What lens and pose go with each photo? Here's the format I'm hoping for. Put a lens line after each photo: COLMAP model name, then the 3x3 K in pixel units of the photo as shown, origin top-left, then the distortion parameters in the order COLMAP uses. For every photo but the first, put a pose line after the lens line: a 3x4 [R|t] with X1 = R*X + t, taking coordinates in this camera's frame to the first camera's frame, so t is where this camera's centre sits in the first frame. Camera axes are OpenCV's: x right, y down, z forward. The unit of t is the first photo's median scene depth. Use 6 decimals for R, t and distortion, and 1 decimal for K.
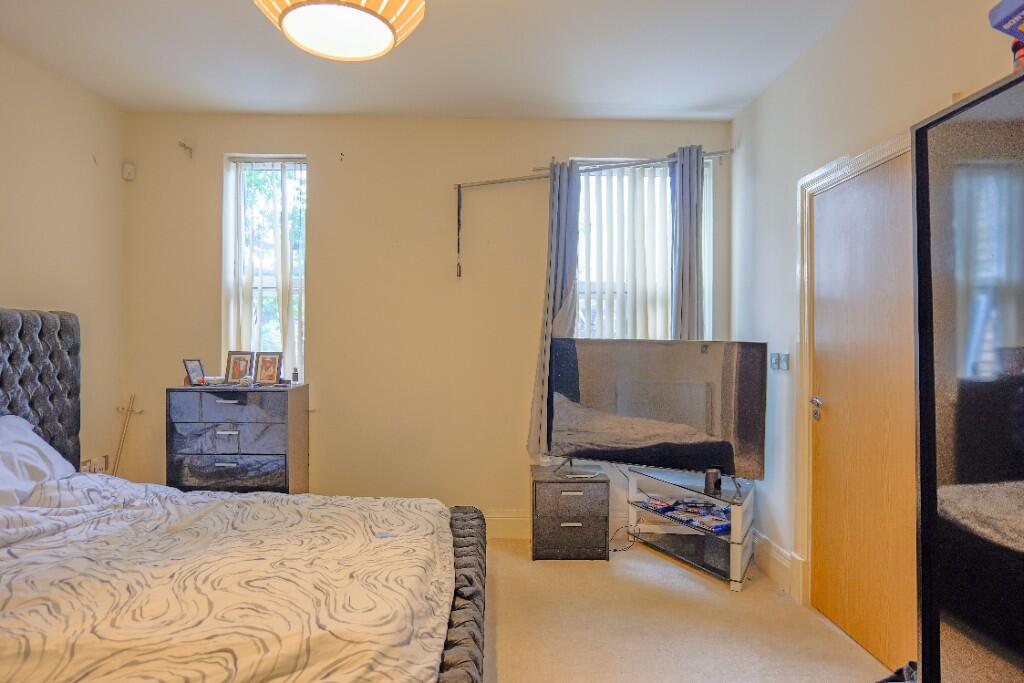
lens RADIAL K [[610.2, 0, 512.0], [0, 610.2, 341.5], [0, 0, 1]] dist [-0.000810, 0.001336]
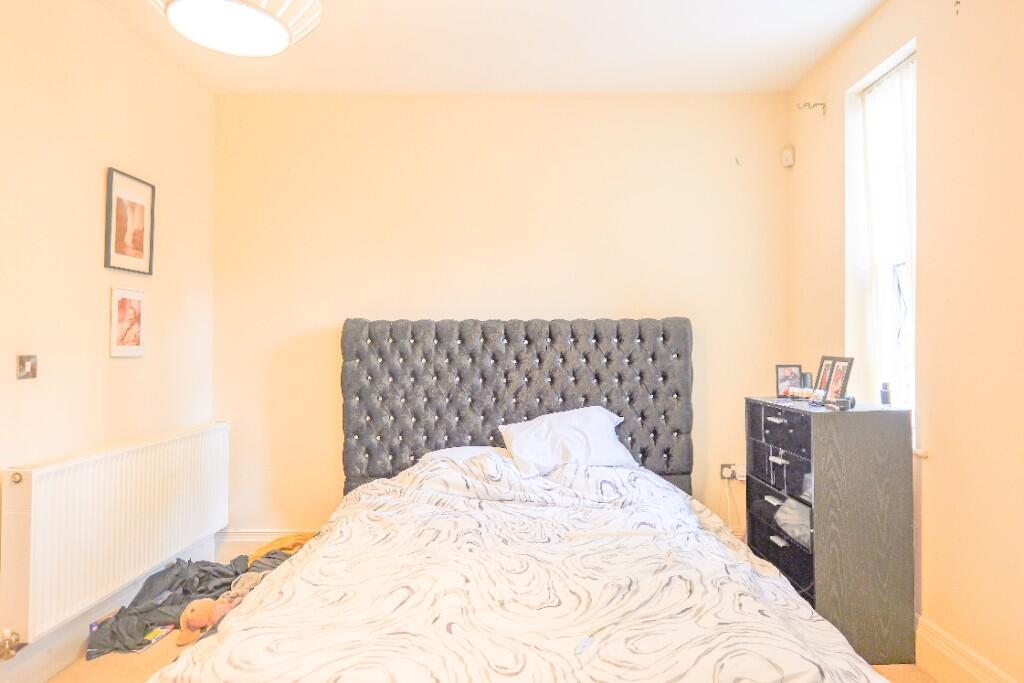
lens RADIAL K [[610.2, 0, 512.0], [0, 610.2, 341.5], [0, 0, 1]] dist [-0.000810, 0.001336]
pose [[-0.020745, -0.020729, -0.999570, 0.332228], [-0.001591, 0.999784, -0.020700, 0.016114], [0.999784, 0.001161, -0.020773, 0.732176]]
